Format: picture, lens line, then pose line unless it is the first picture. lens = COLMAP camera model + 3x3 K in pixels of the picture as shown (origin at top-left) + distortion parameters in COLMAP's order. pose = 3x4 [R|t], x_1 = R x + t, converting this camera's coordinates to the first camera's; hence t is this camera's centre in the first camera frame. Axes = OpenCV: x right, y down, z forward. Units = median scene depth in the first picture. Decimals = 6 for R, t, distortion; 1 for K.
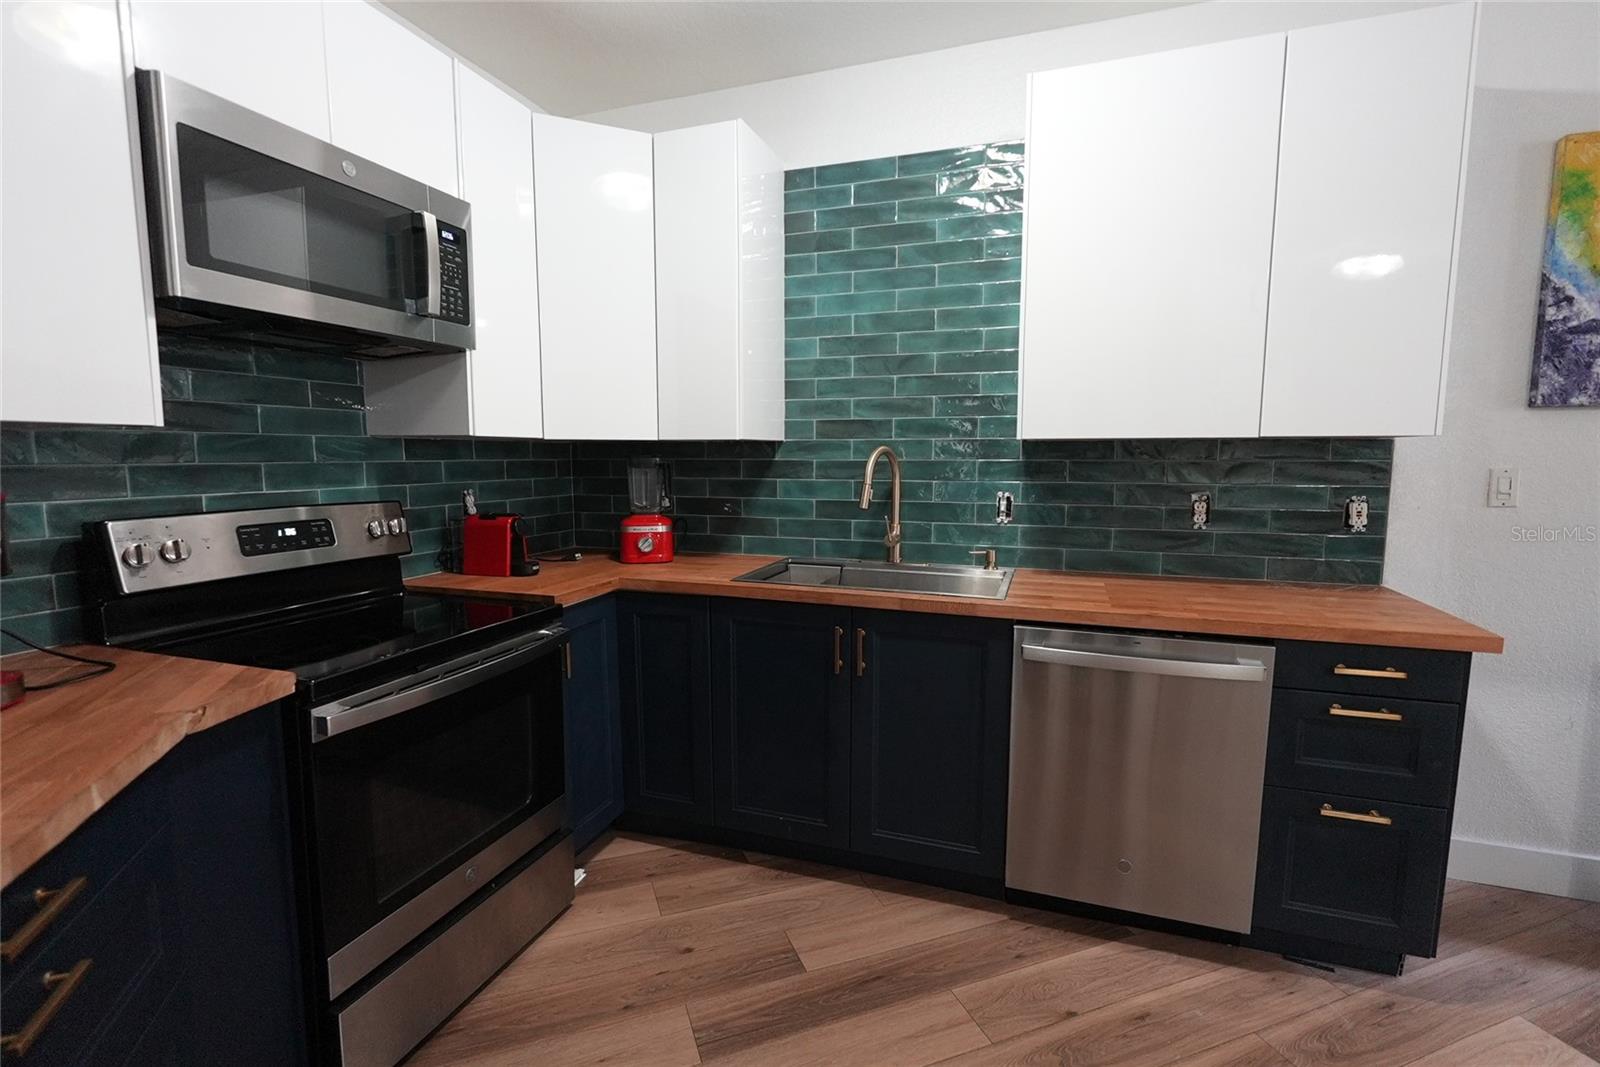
lens RADIAL K [[734.2, 0, 797.3], [0, 734.2, 534.0], [0, 0, 1]] dist [-0.000451, -0.000052]
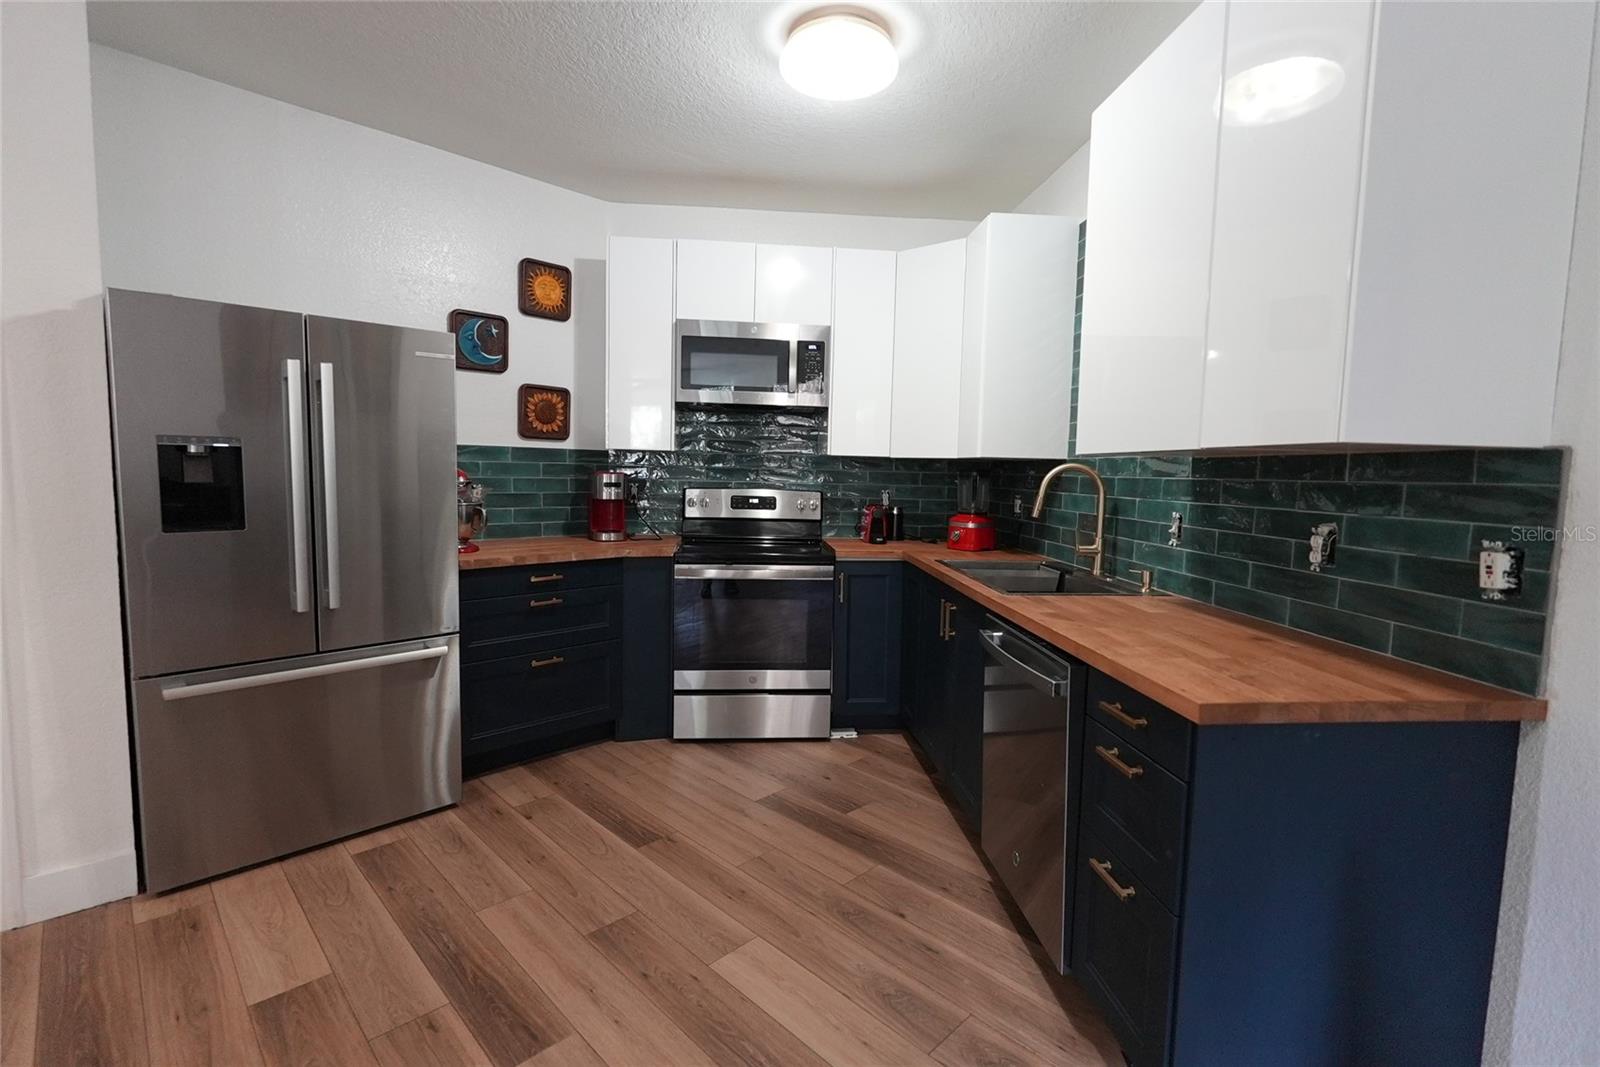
lens RADIAL K [[734.2, 0, 797.3], [0, 734.2, 534.0], [0, 0, 1]] dist [-0.000451, -0.000052]
pose [[0.409171, 0.090084, -0.908000, 1.065134], [-0.124155, 0.991356, 0.042407, -0.011063], [0.903972, 0.095381, 0.416819, 0.205046]]
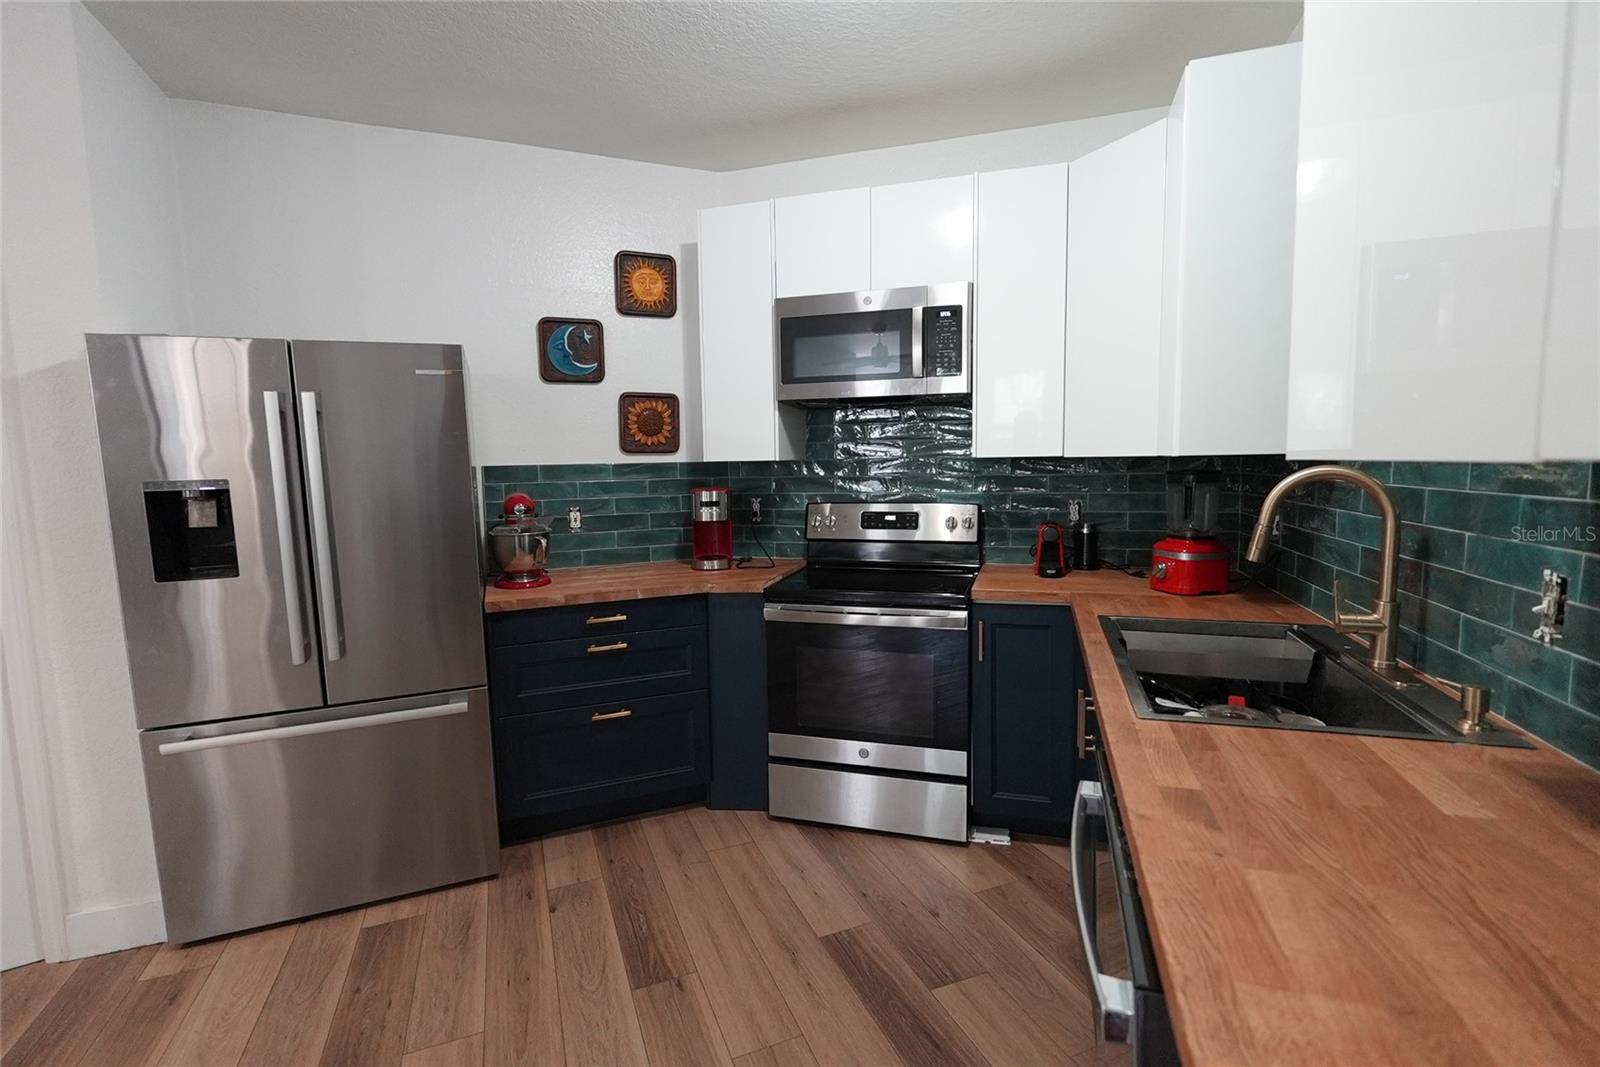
lens RADIAL K [[732.3, 0, 797.9], [0, 732.3, 535.2], [0, 0, 1]] dist [-0.002804, 0.000509]
pose [[0.031413, 0.102711, -0.994215, 0.796933], [-0.091711, 0.990806, 0.099461, -0.091952], [0.995290, 0.088056, 0.040544, 0.609012]]
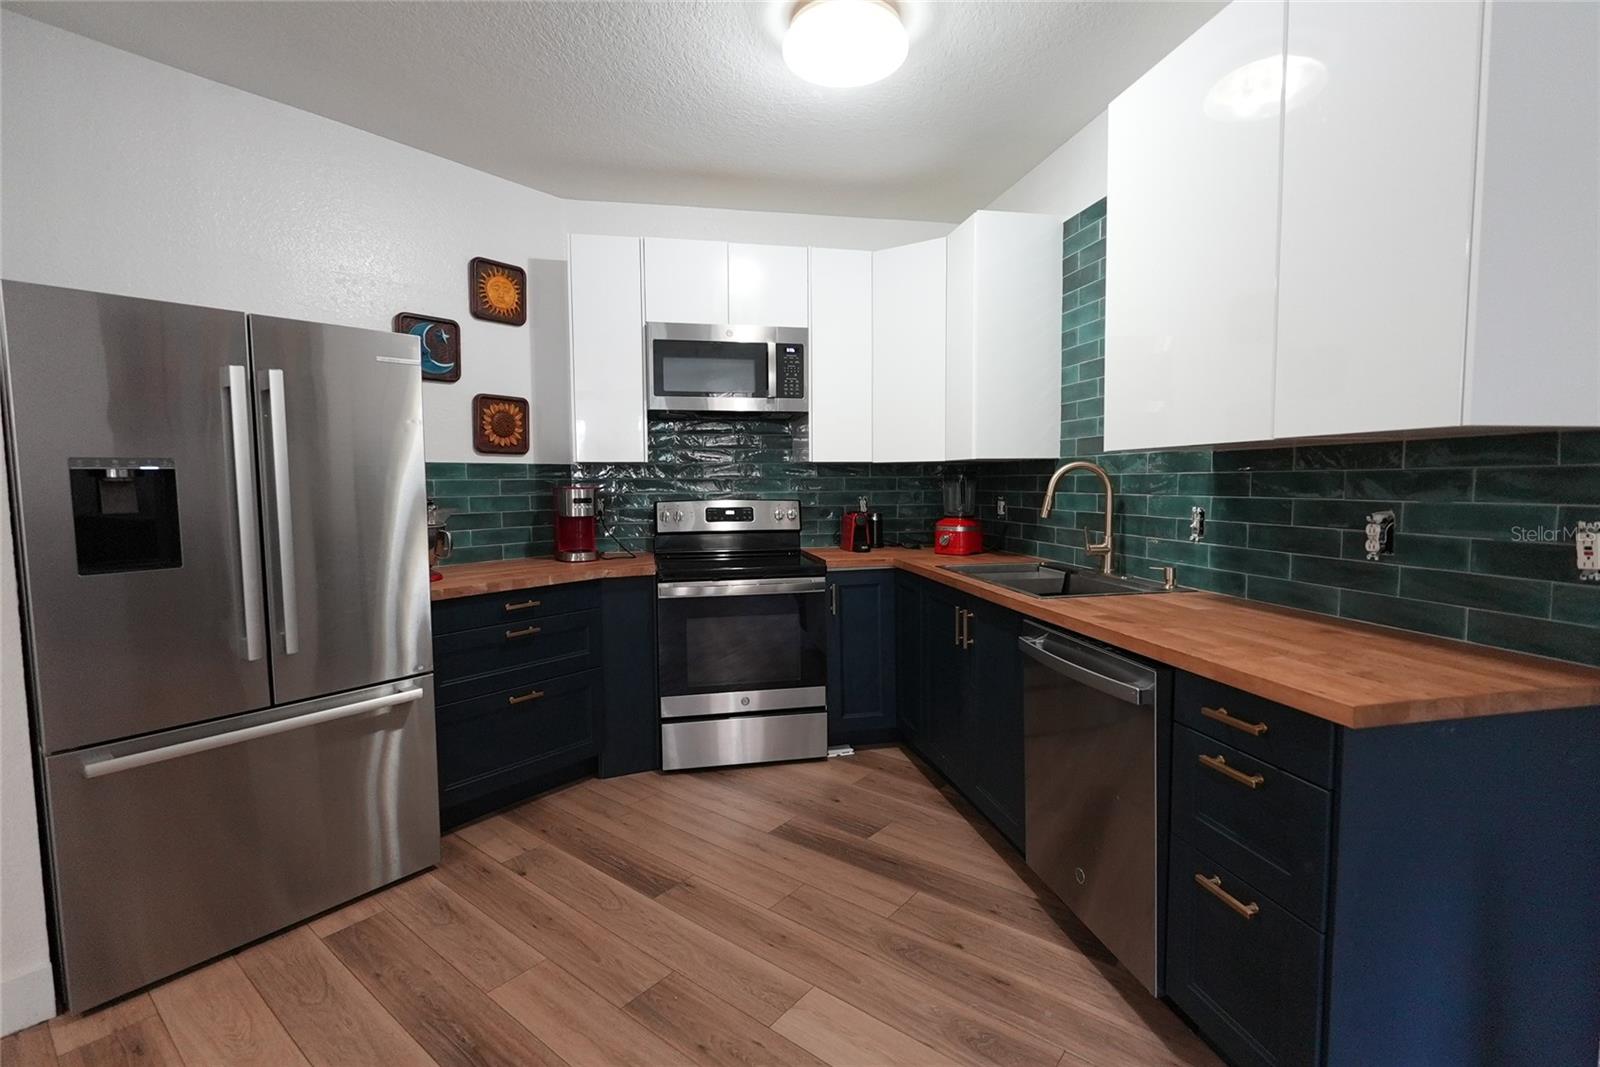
lens RADIAL K [[732.3, 0, 797.9], [0, 732.3, 535.2], [0, 0, 1]] dist [-0.002804, 0.000509]
pose [[0.512718, 0.059887, -0.856466, 0.931229], [-0.086457, 0.996095, 0.017893, 0.005846], [0.854193, 0.064874, 0.515894, 0.110856]]
